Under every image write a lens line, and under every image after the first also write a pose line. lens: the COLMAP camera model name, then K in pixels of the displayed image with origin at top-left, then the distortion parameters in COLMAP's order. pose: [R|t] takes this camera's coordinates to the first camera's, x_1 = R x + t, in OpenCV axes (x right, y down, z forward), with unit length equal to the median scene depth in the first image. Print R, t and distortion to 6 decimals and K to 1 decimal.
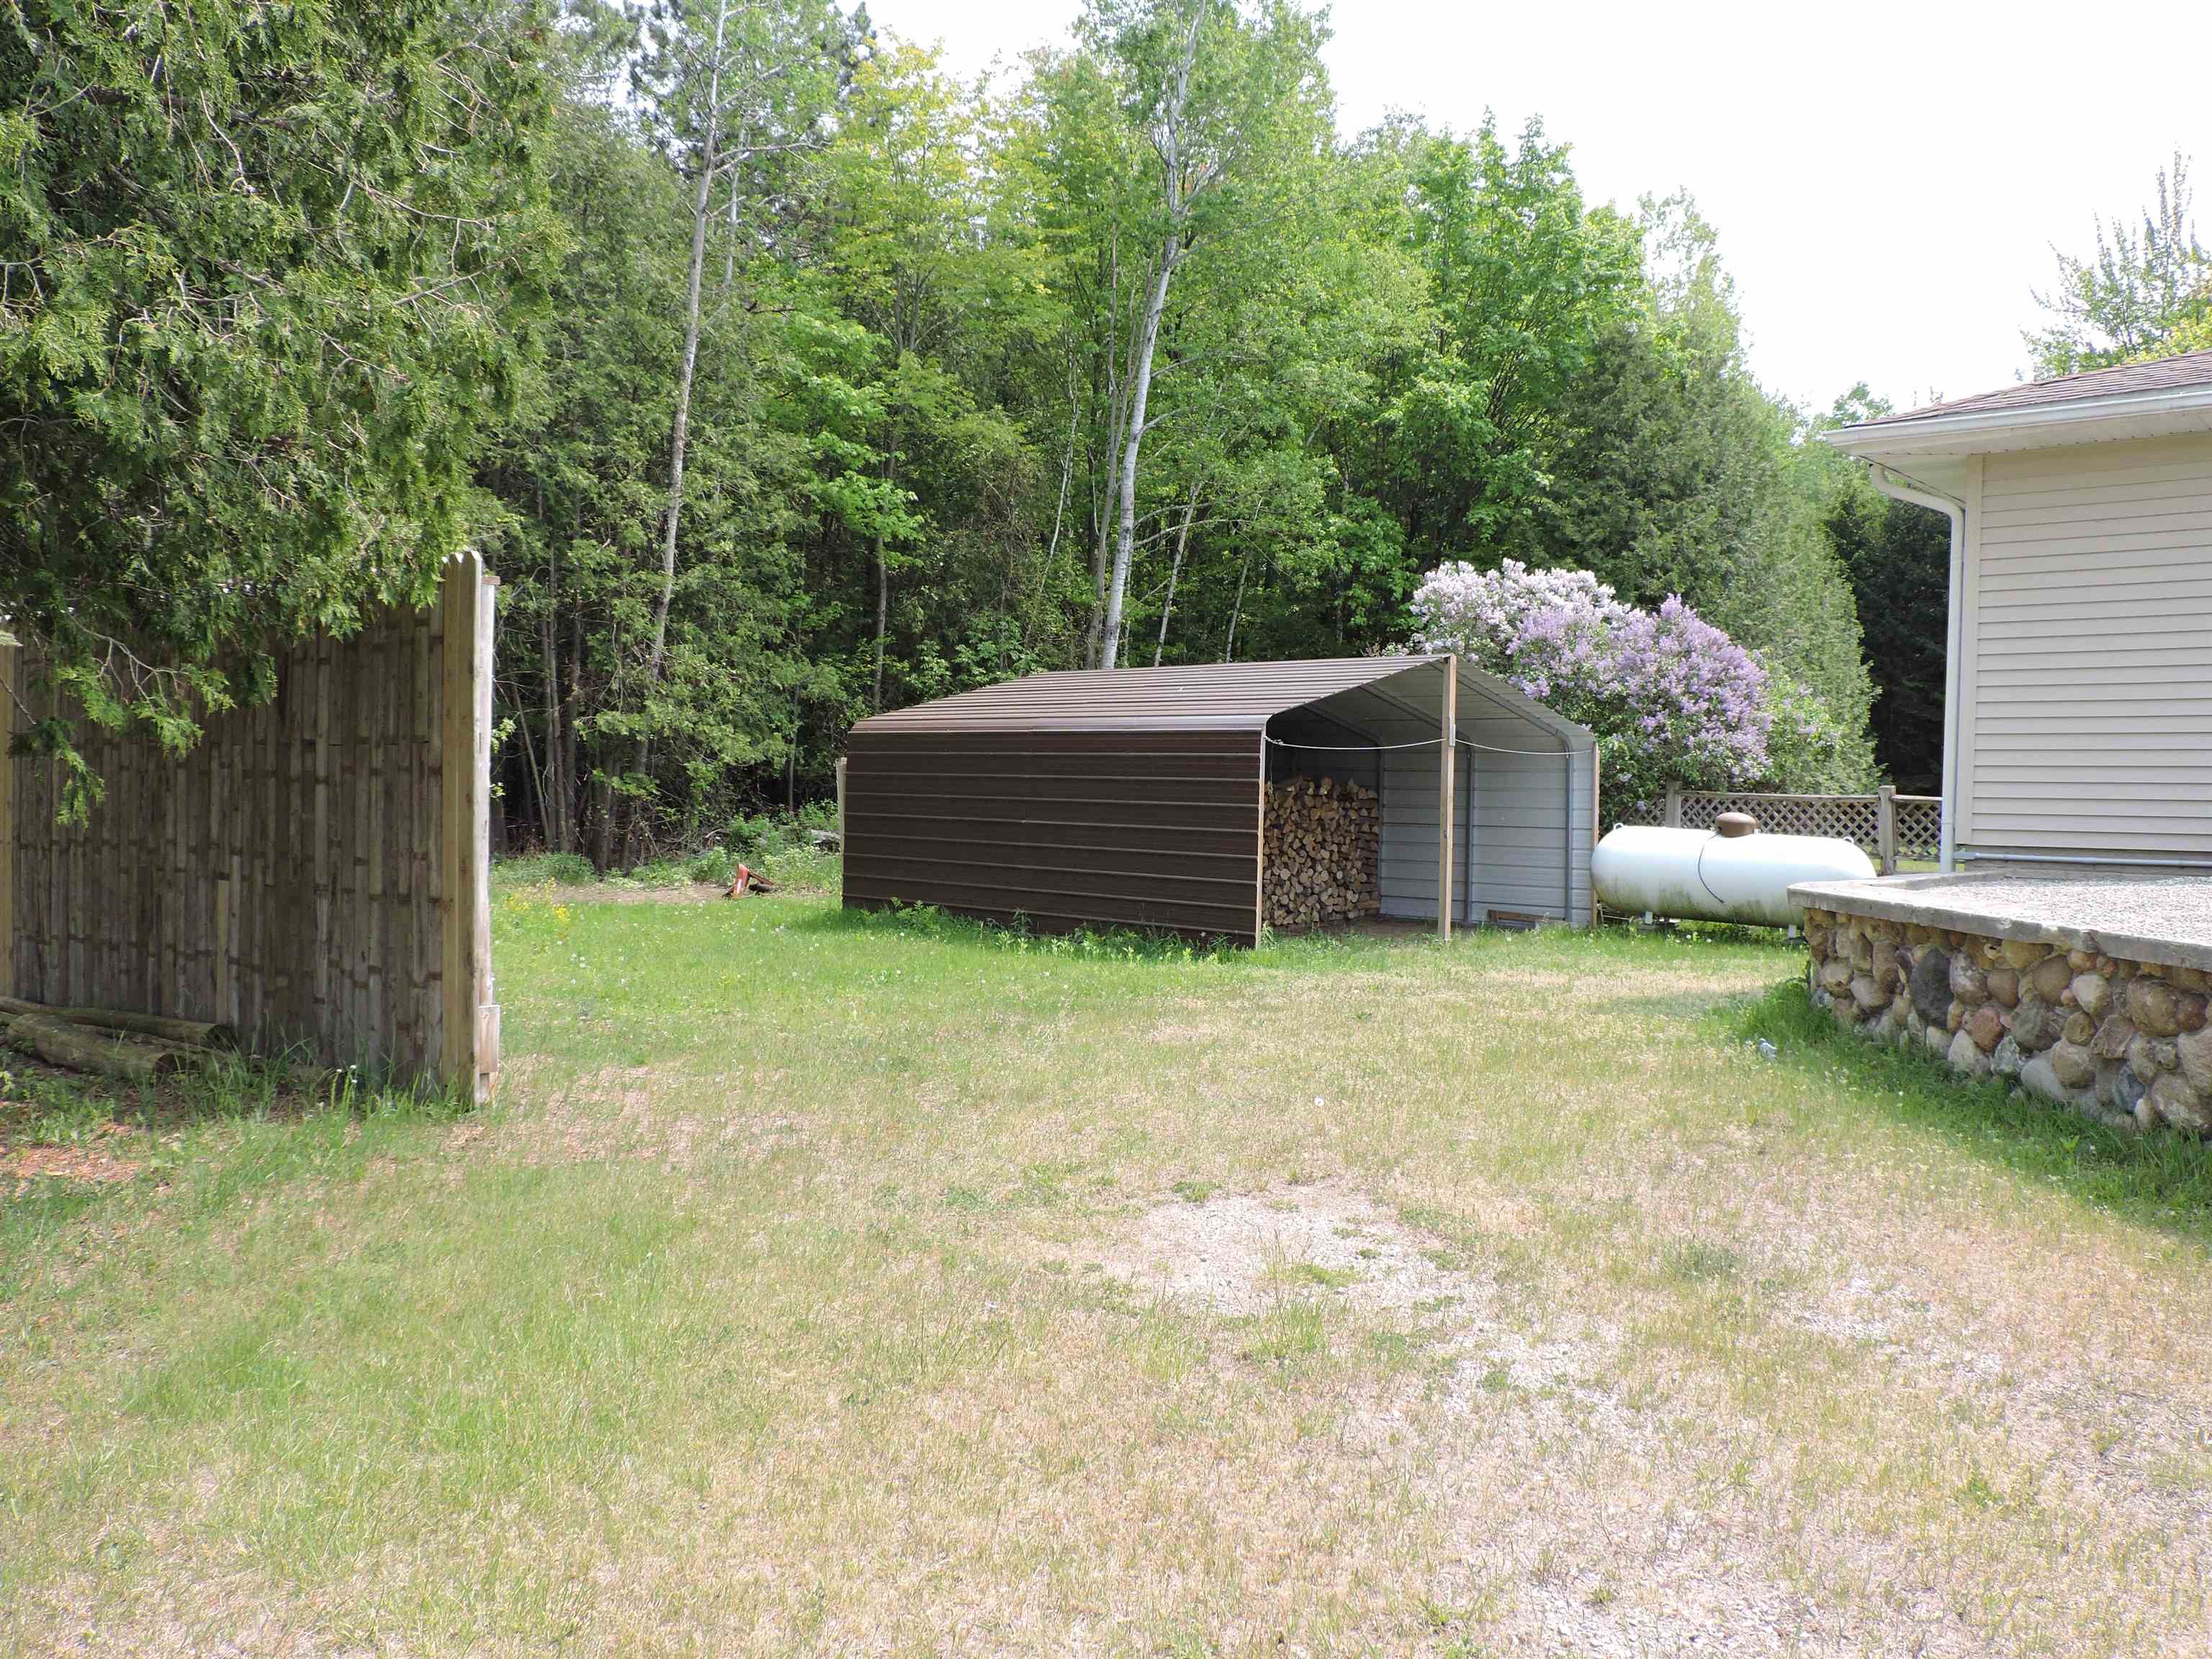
lens RADIAL K [[1652.7, 0, 1099.3], [0, 1652.7, 844.4], [0, 0, 1]] dist [-0.075455, 0.034642]
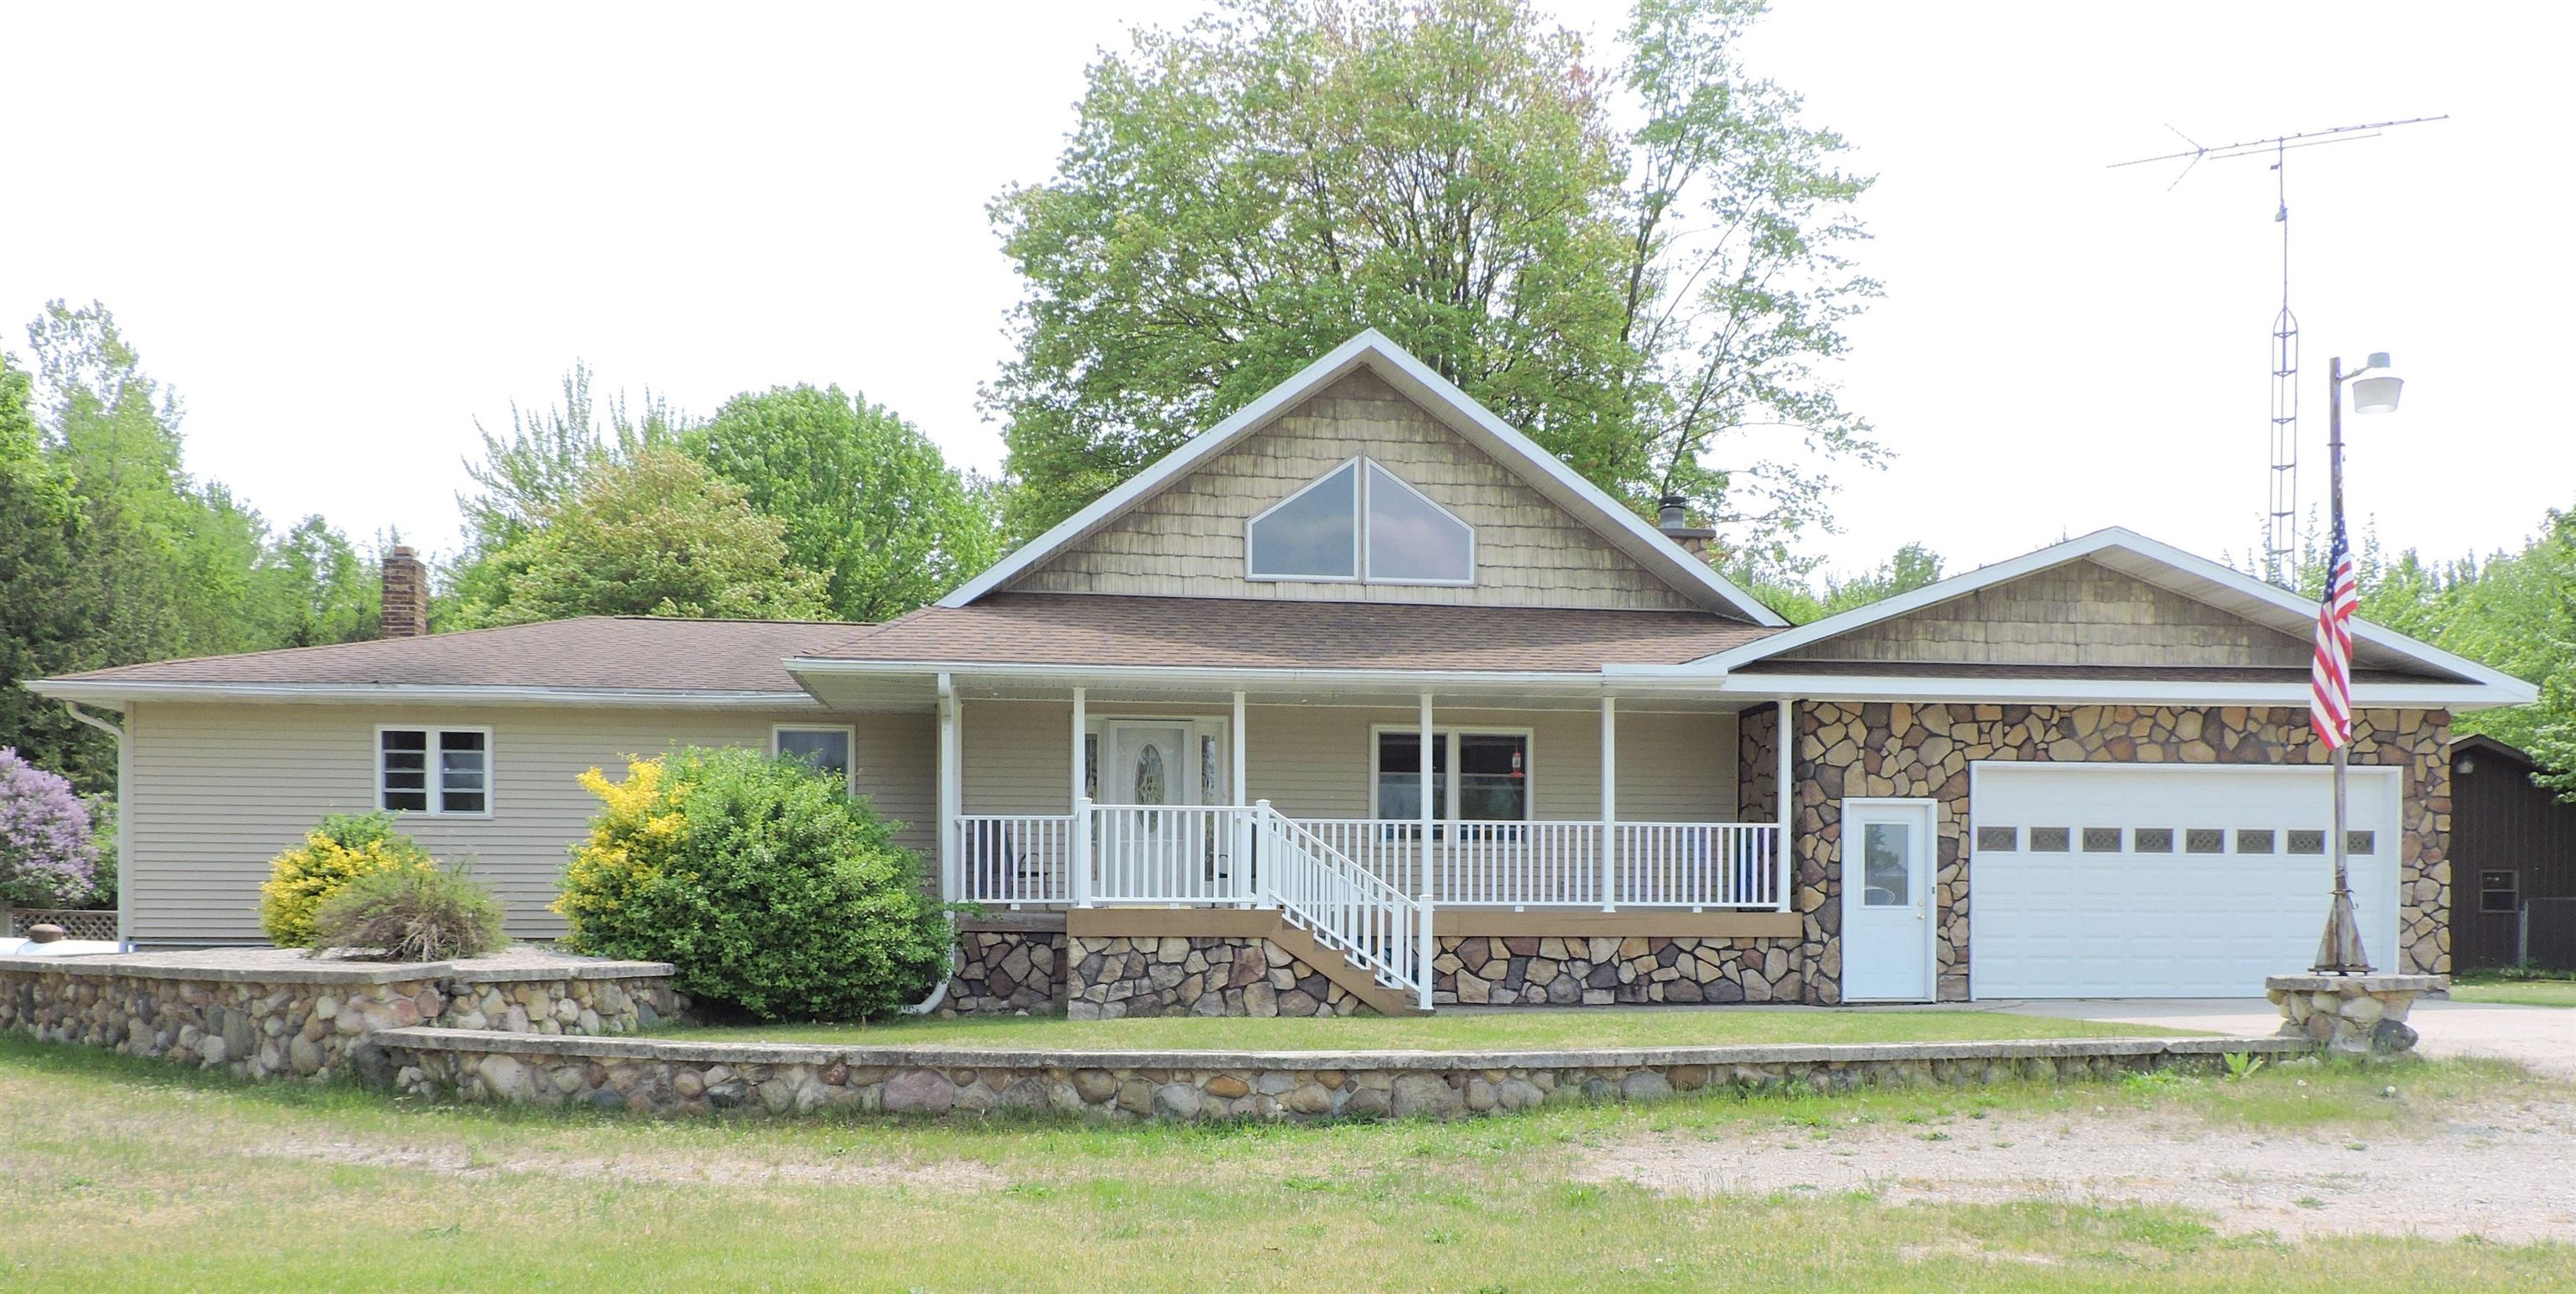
lens RADIAL K [[1780.2, 0, 1247.0], [0, 1780.2, 955.9], [0, 0, 1]] dist [-0.051920, 0.004469]
pose [[0.638637, -0.028841, 0.768967, -0.047070], [0.035903, 0.999326, 0.007663, 0.021593], [-0.768670, 0.022715, 0.639242, -0.457058]]
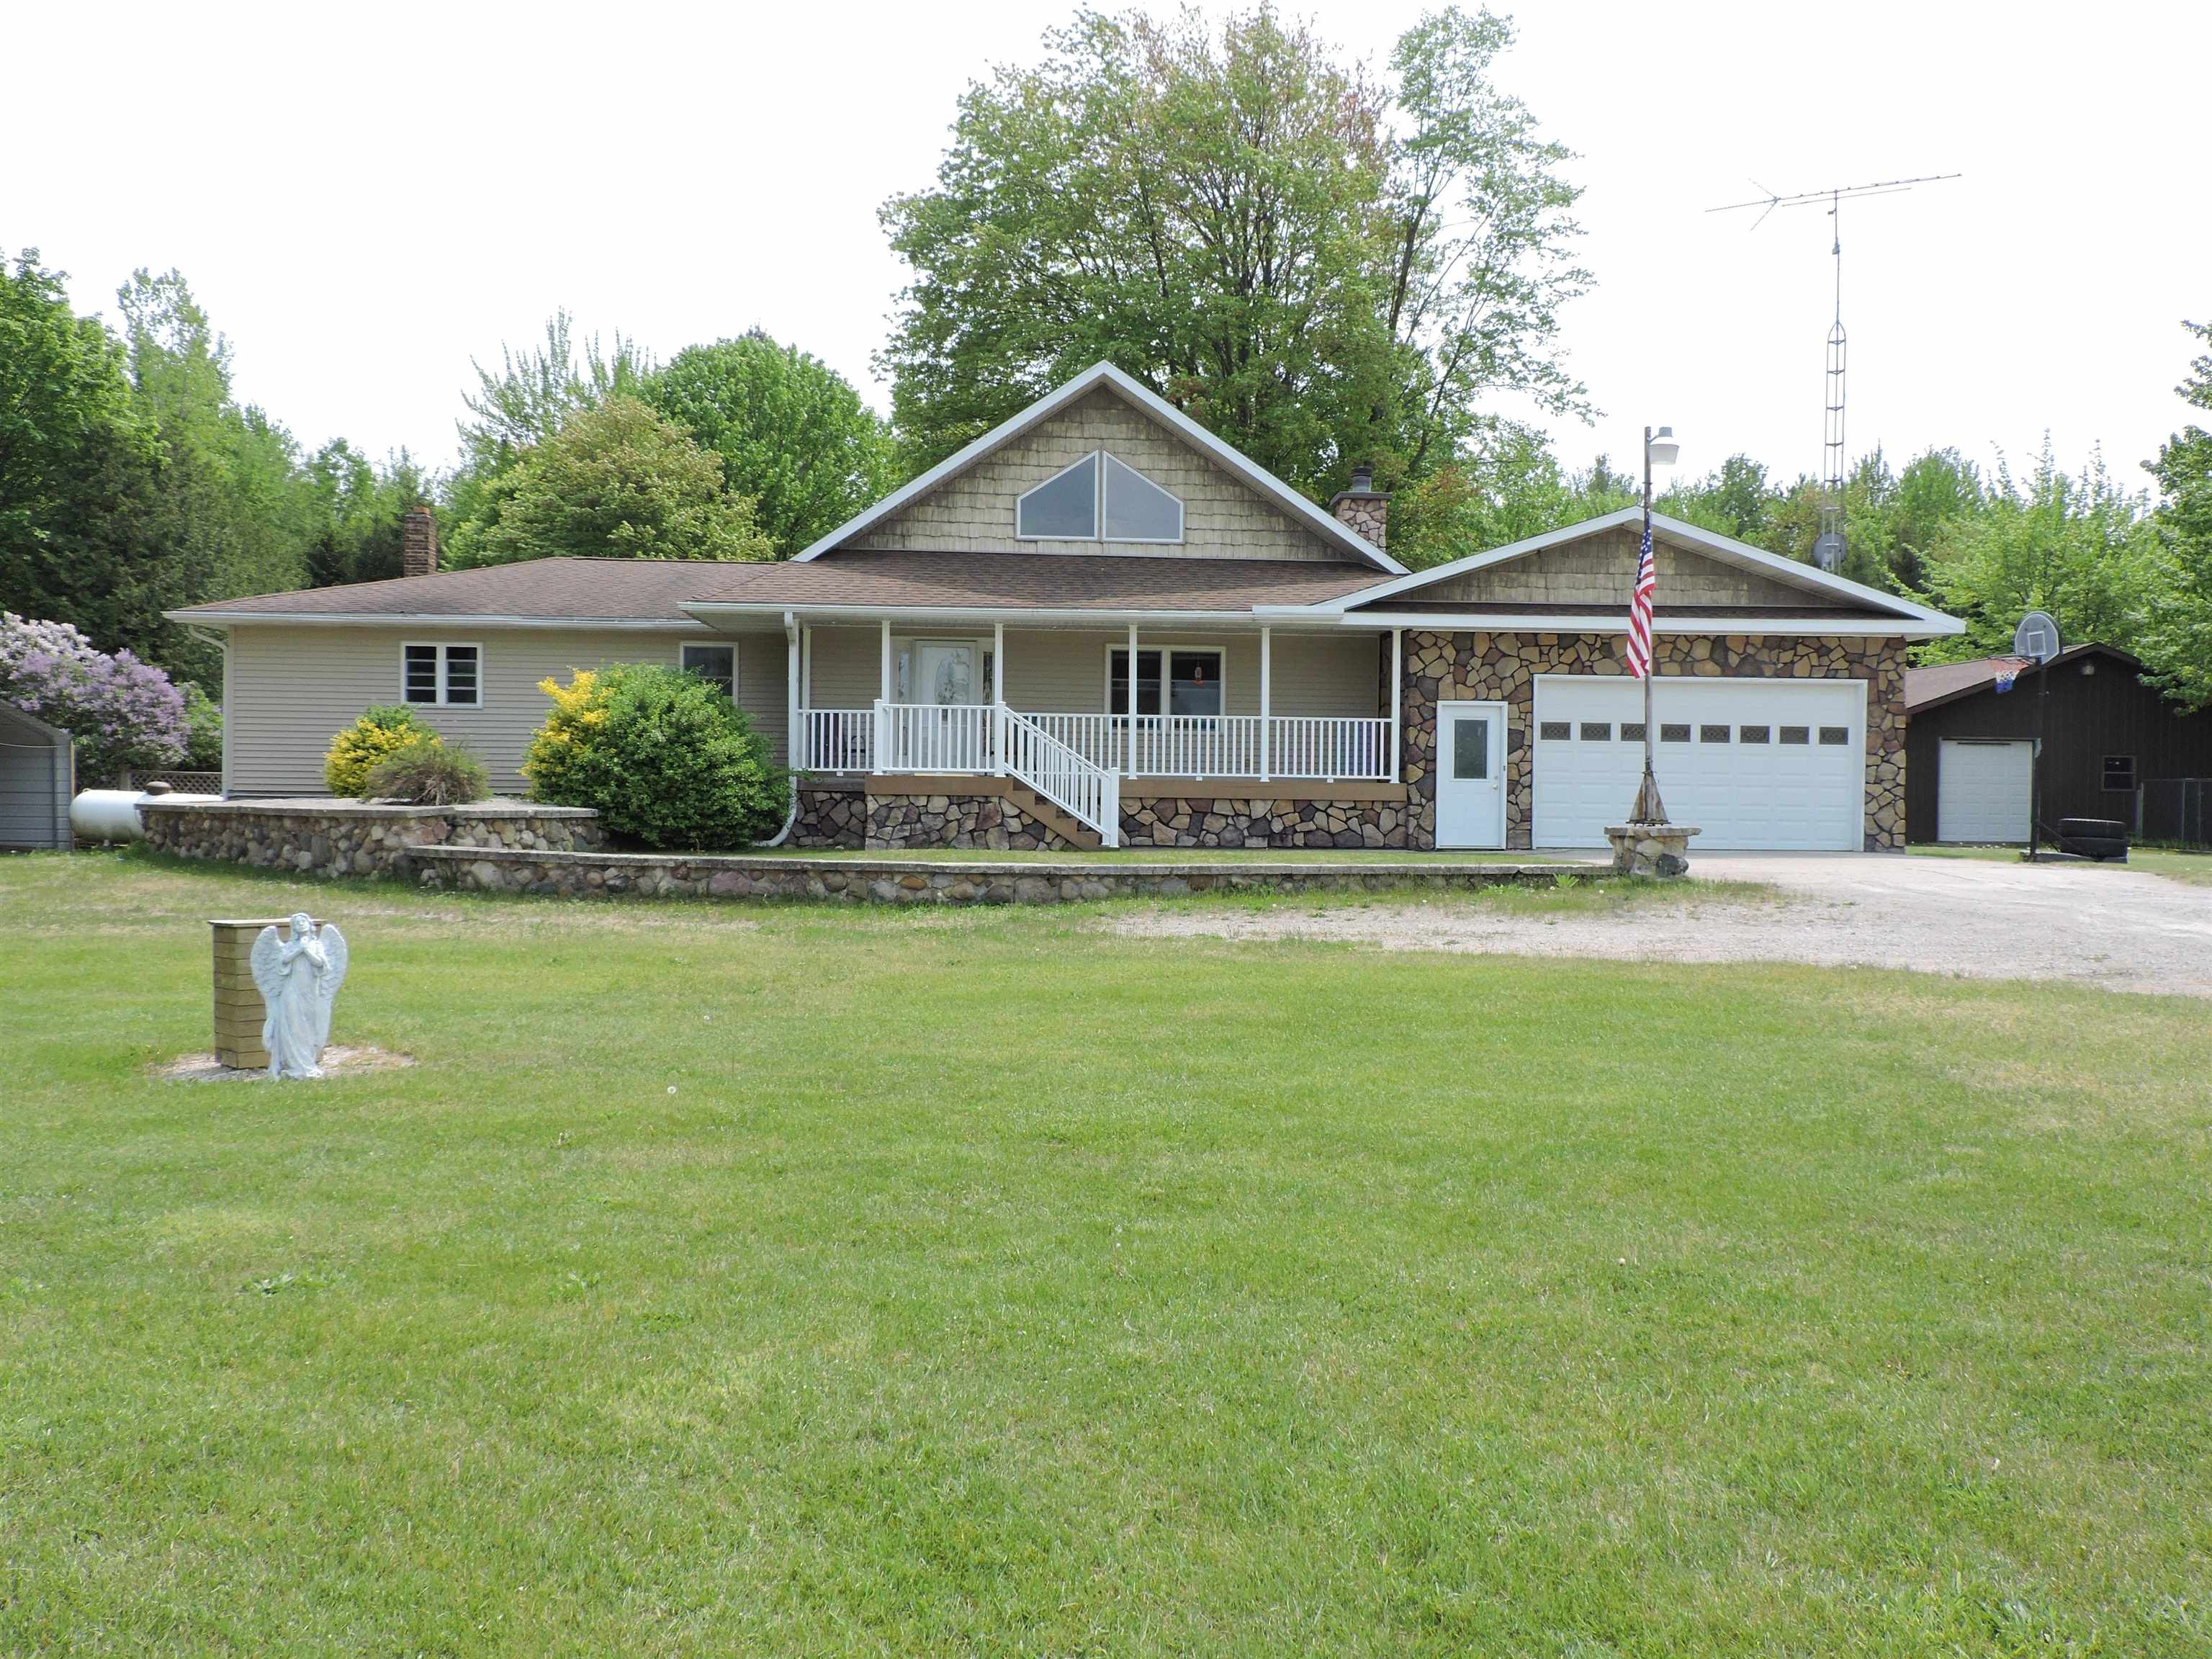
lens RADIAL K [[1652.7, 0, 1099.3], [0, 1652.7, 844.4], [0, 0, 1]] dist [-0.075455, 0.034642]
pose [[0.673337, -0.031220, 0.738676, -0.161549], [0.025692, 0.999493, 0.018824, 0.030820], [-0.738889, 0.006303, 0.673797, -0.686180]]
